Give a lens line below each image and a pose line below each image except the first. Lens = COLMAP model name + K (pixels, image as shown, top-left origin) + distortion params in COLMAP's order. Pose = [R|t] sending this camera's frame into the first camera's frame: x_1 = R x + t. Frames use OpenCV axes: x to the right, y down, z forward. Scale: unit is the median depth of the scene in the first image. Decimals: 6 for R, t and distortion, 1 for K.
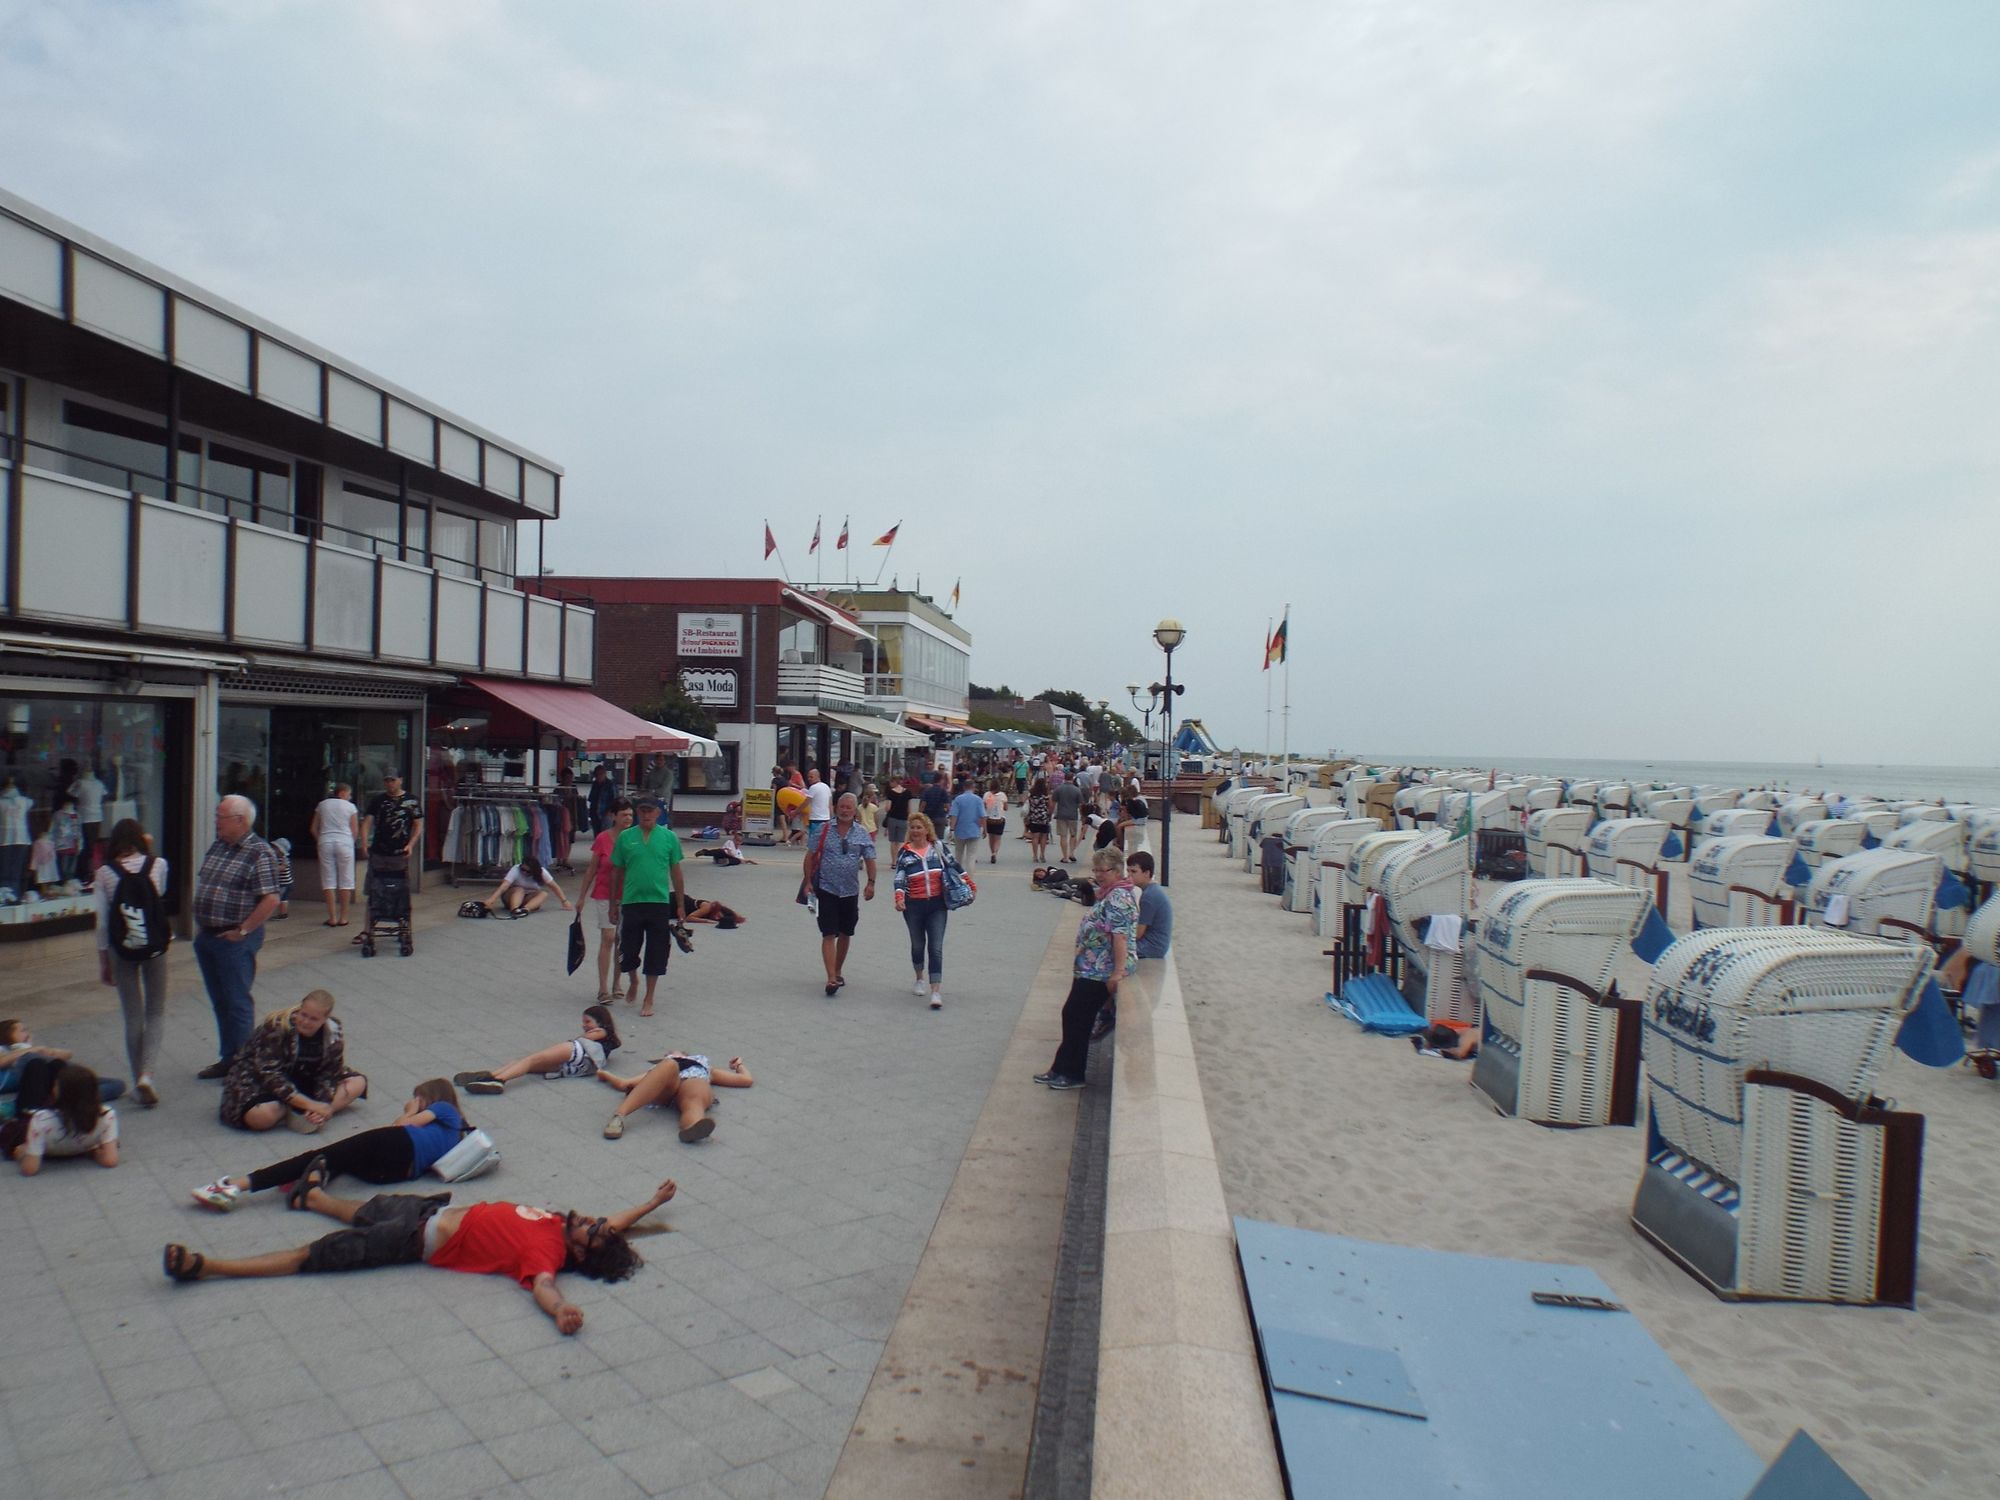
lens RADIAL K [[1470.9, 0, 1000.0], [0, 1470.9, 750.0], [0, 0, 1]] dist [-0.007165, -0.015932]
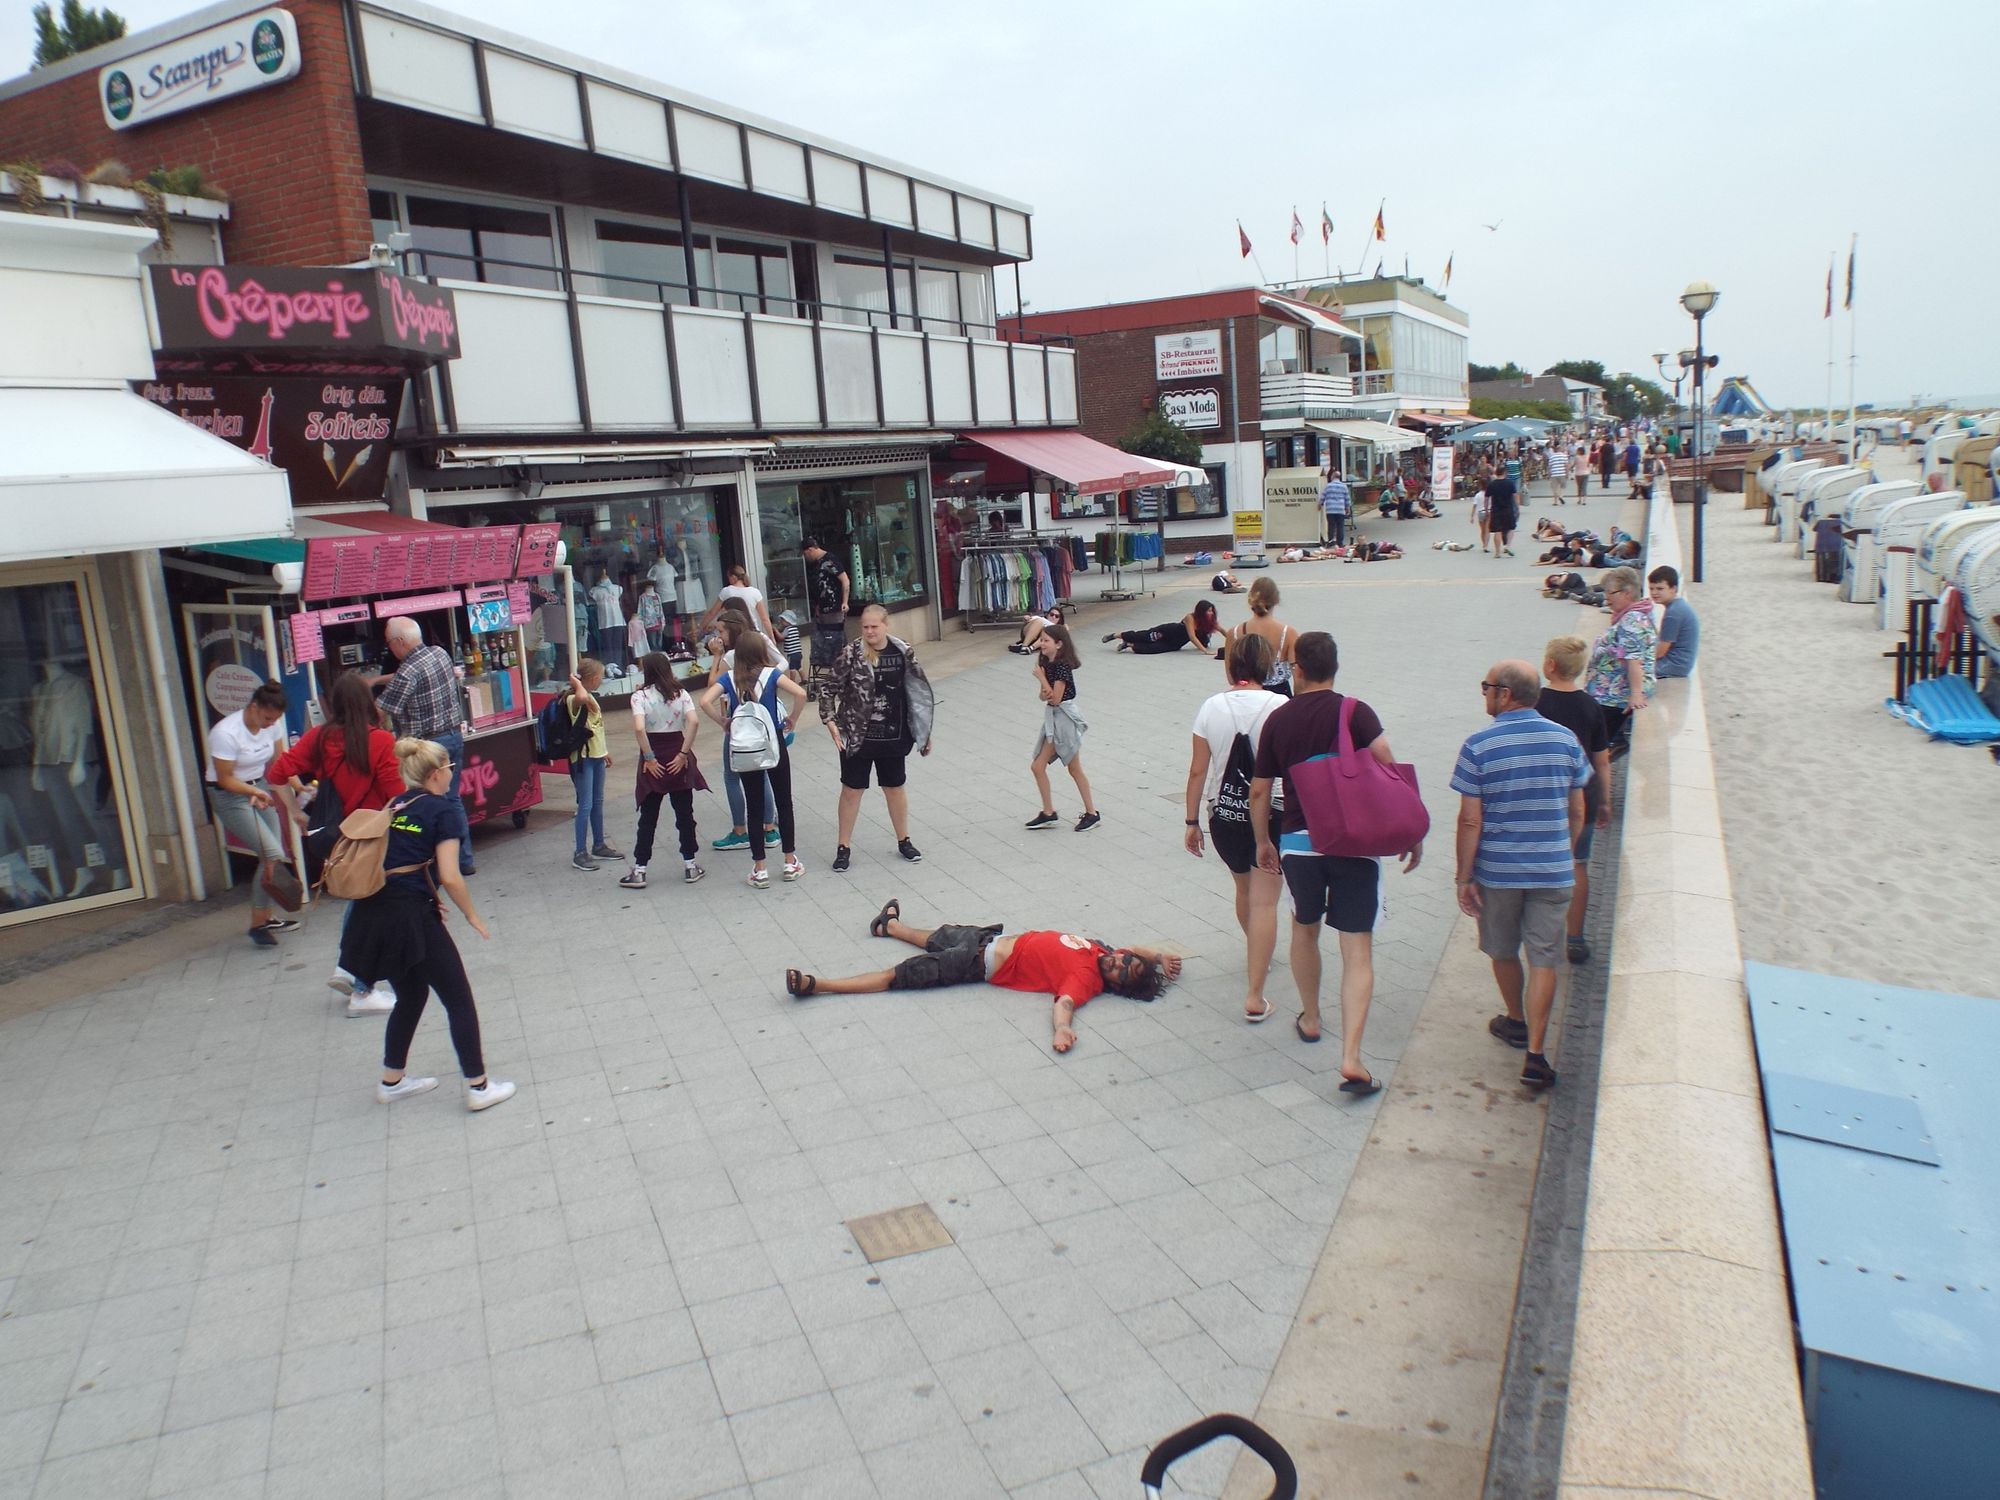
lens RADIAL K [[1495.1, 0, 1026.6], [0, 1495.1, 751.9], [0, 0, 1]] dist [0.007729, -0.030757]
pose [[0.949816, -0.028942, -0.311468, 0.005635], [0.089092, 0.979501, 0.180667, -0.019790], [0.299854, -0.199350, 0.932924, -0.028630]]
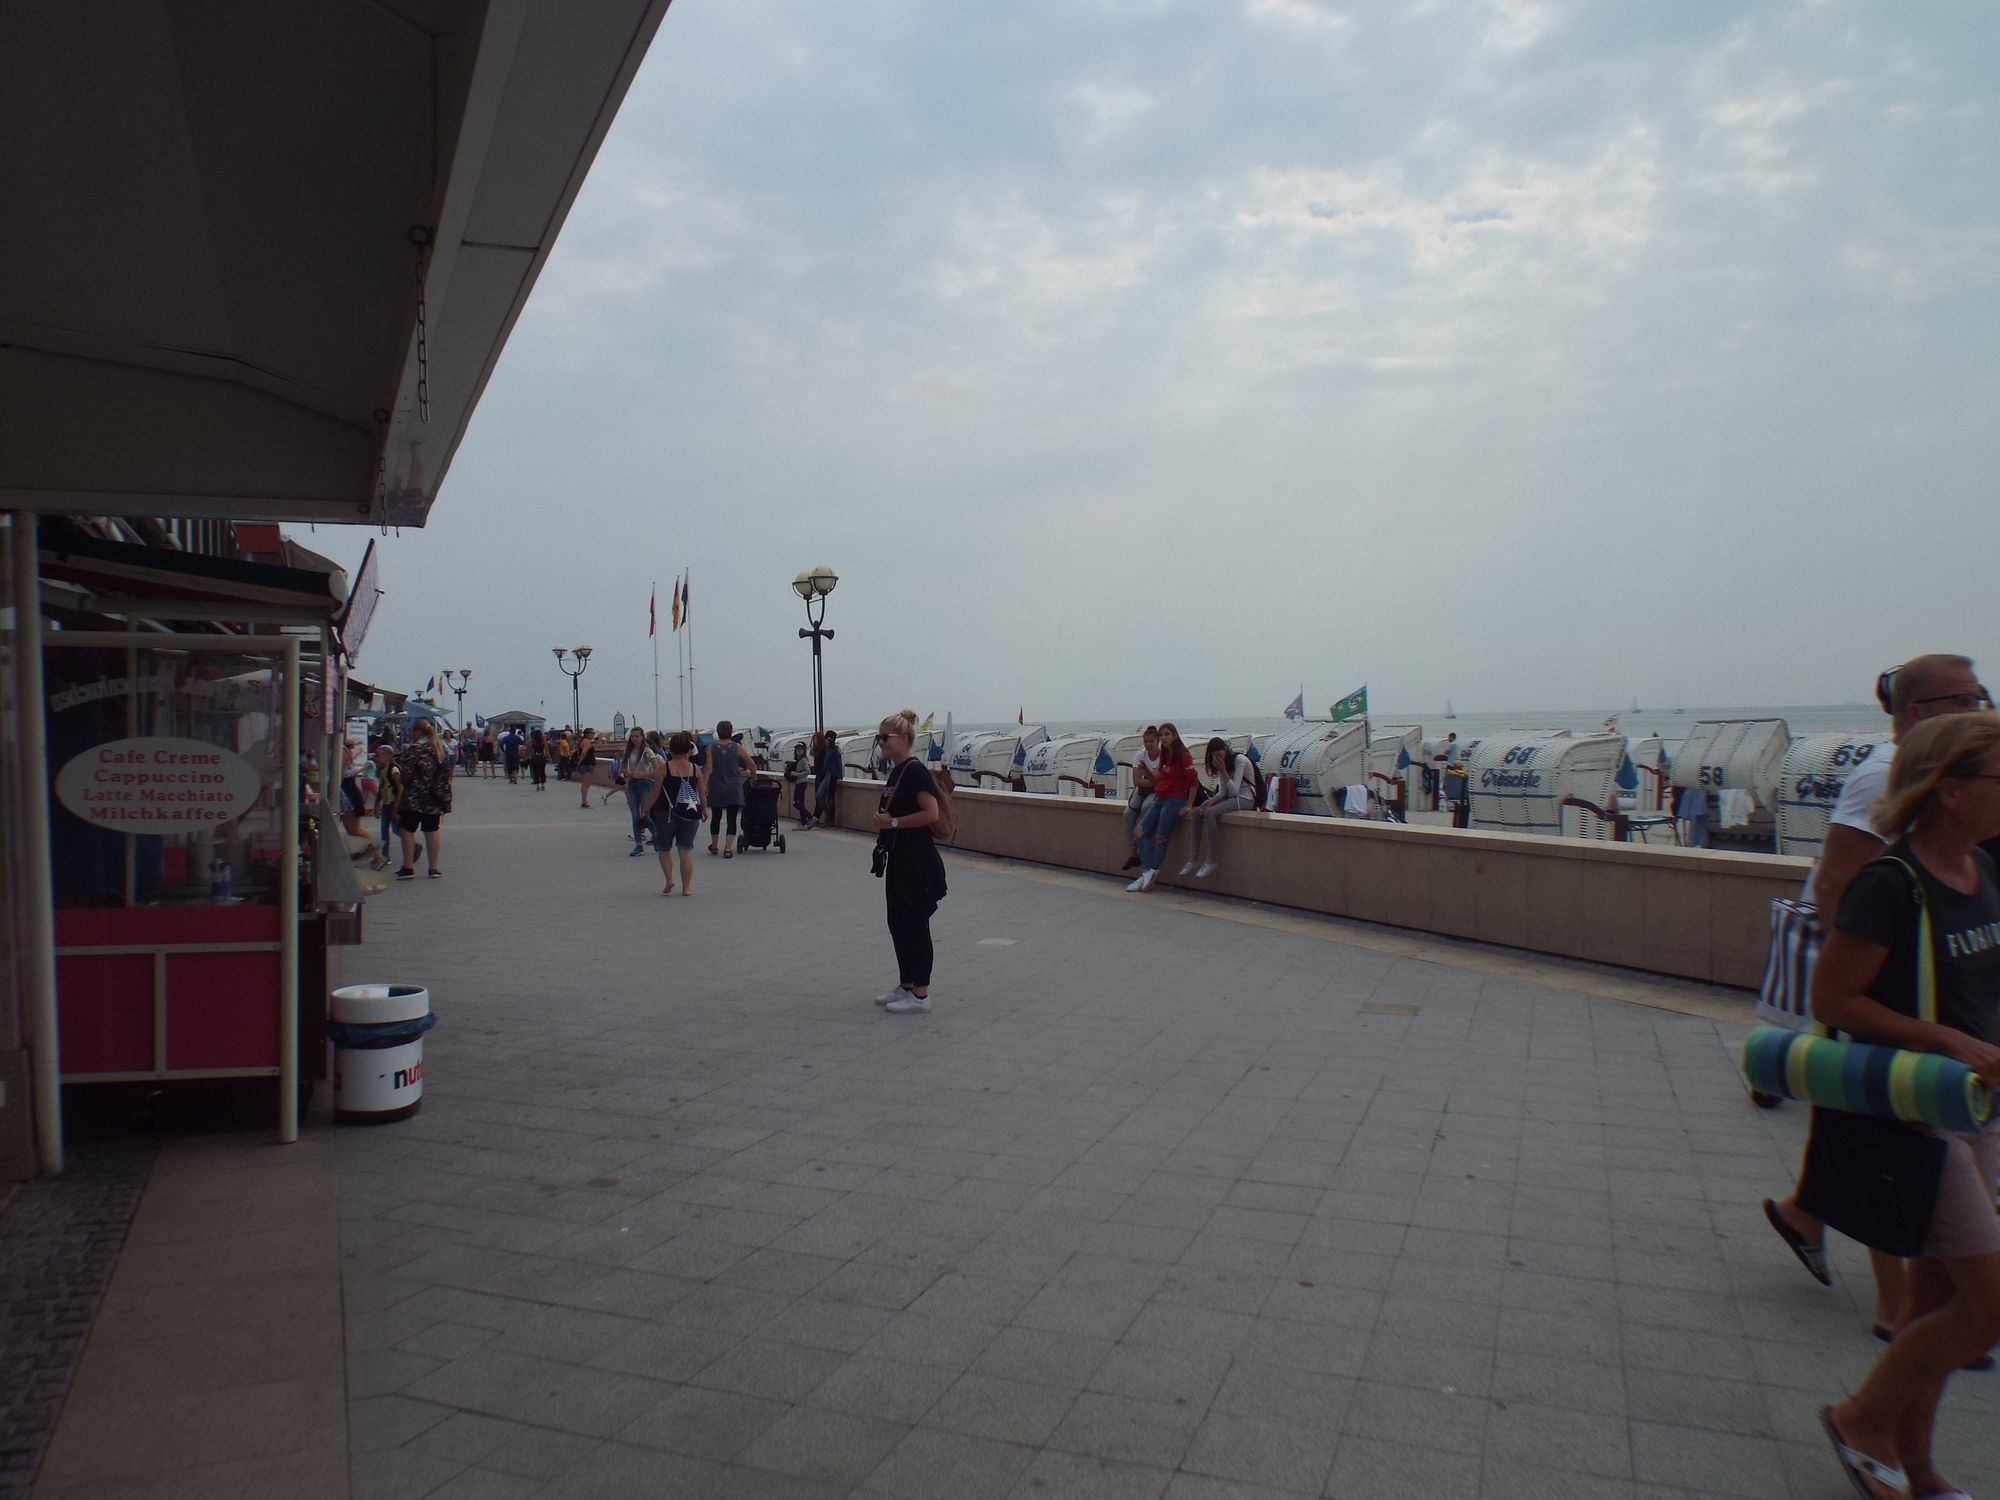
lens RADIAL K [[1470.9, 0, 1000.0], [0, 1470.9, 750.0], [0, 0, 1]] dist [-0.007165, -0.015932]
pose [[0.863519, -0.044096, 0.502385, -0.600318], [0.036372, 0.999021, 0.025170, 0.038141], [-0.503004, -0.003462, 0.864277, 0.067736]]
